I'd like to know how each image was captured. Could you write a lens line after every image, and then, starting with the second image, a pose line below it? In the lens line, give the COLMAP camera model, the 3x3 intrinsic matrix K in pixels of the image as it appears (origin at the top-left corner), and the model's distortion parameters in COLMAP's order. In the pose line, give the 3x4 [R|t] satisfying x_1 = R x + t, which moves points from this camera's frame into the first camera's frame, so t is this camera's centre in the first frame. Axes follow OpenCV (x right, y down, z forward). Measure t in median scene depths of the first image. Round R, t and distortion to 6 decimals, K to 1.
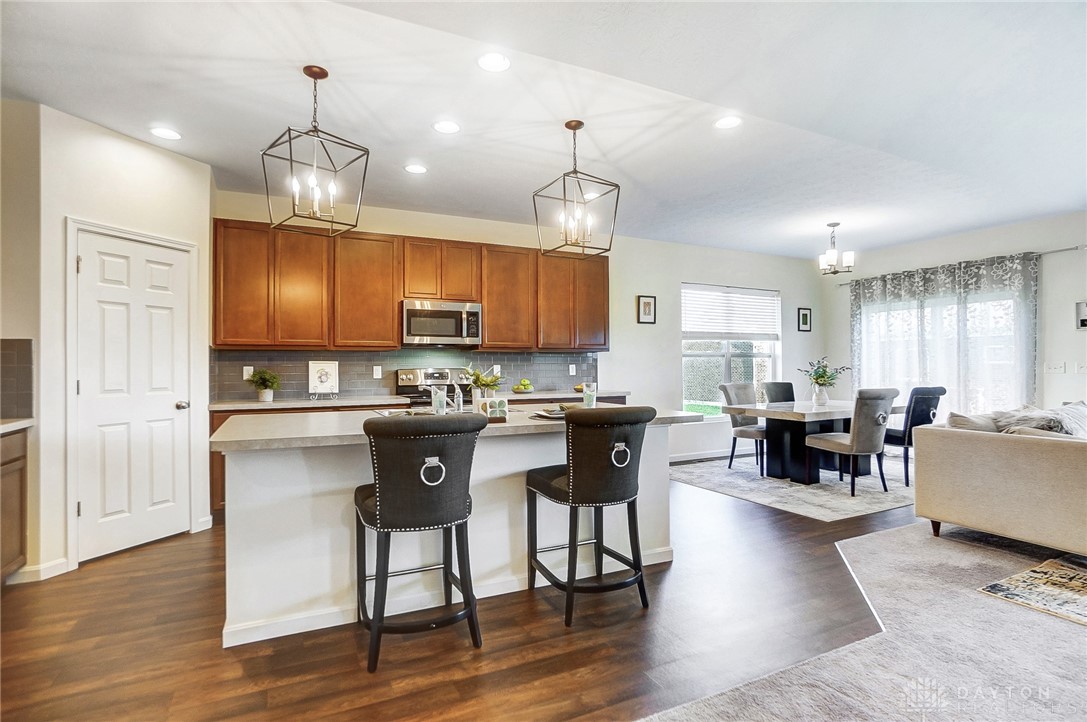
lens RADIAL K [[549.4, 0, 543.5], [0, 549.4, 361.0], [0, 0, 1]] dist [-0.042588, 0.022942]
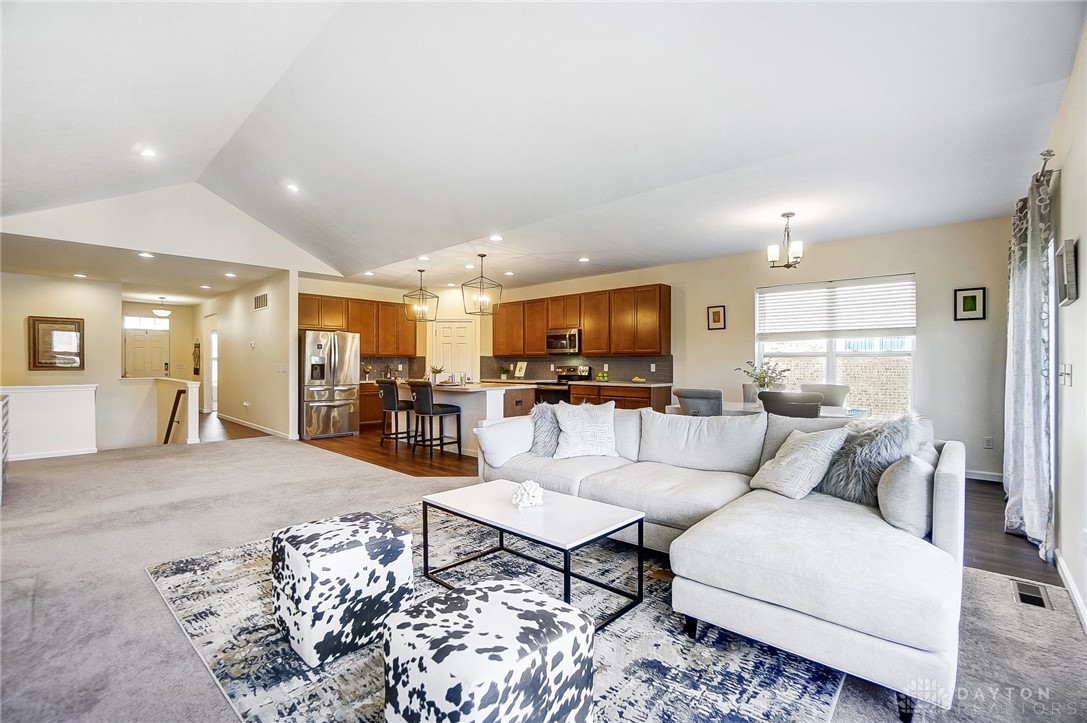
lens RADIAL K [[477.6, 0, 543.5], [0, 477.6, 361.5], [0, 0, 1]] dist [-0.052356, 0.000391]
pose [[0.355644, -0.001477, -0.934621, 1.290862], [0.003787, 0.999993, -0.000139, -0.000950], [0.934614, -0.003490, 0.355647, 0.369971]]
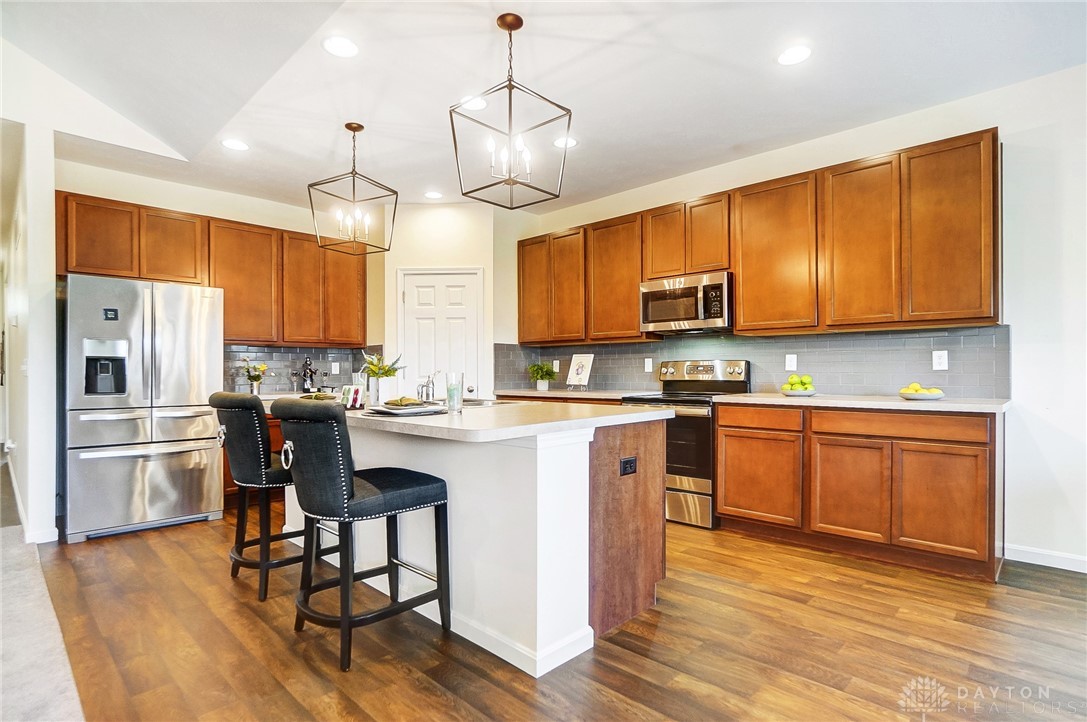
lens RADIAL K [[549.4, 0, 543.5], [0, 549.4, 361.0], [0, 0, 1]] dist [-0.042588, 0.022942]
pose [[0.335906, -0.014504, -0.941784, 0.508582], [0.009965, 0.999880, -0.011844, 0.022812], [0.941843, -0.005407, 0.336010, 0.532266]]
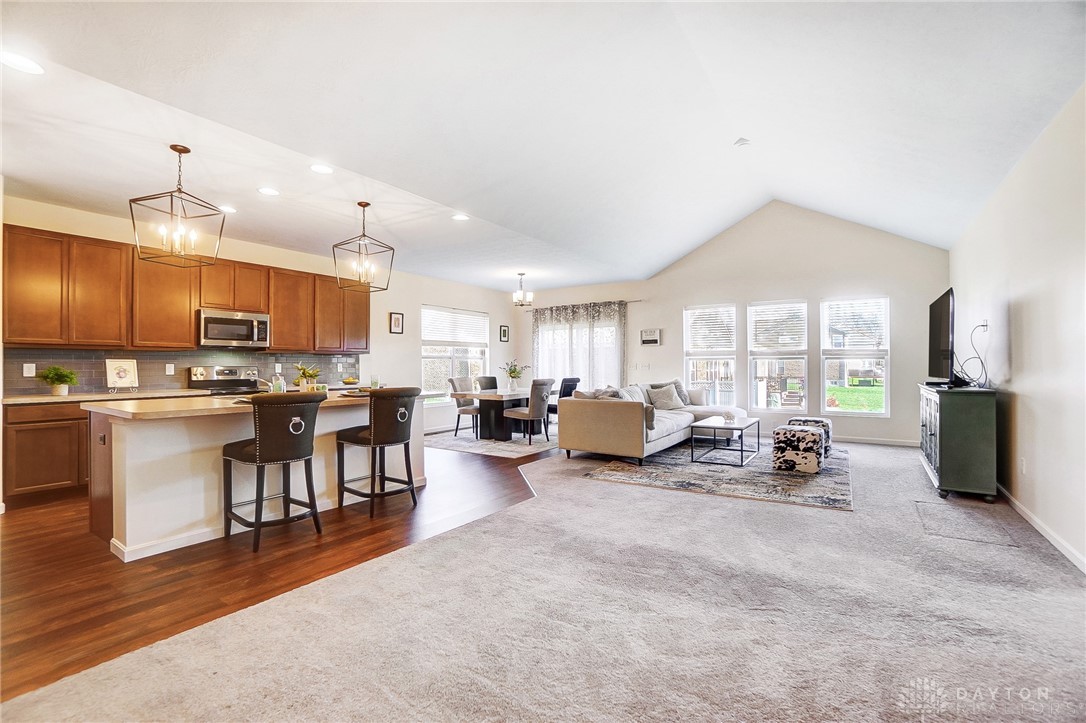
lens RADIAL K [[477.2, 0, 543.0], [0, 477.2, 361.5], [0, 0, 1]] dist [-0.052356, 0.000391]
pose [[0.866533, 0.006396, 0.499079, -0.105085], [-0.006176, 0.999979, -0.002093, 0.001196], [-0.499082, -0.001268, 0.866554, -0.245189]]
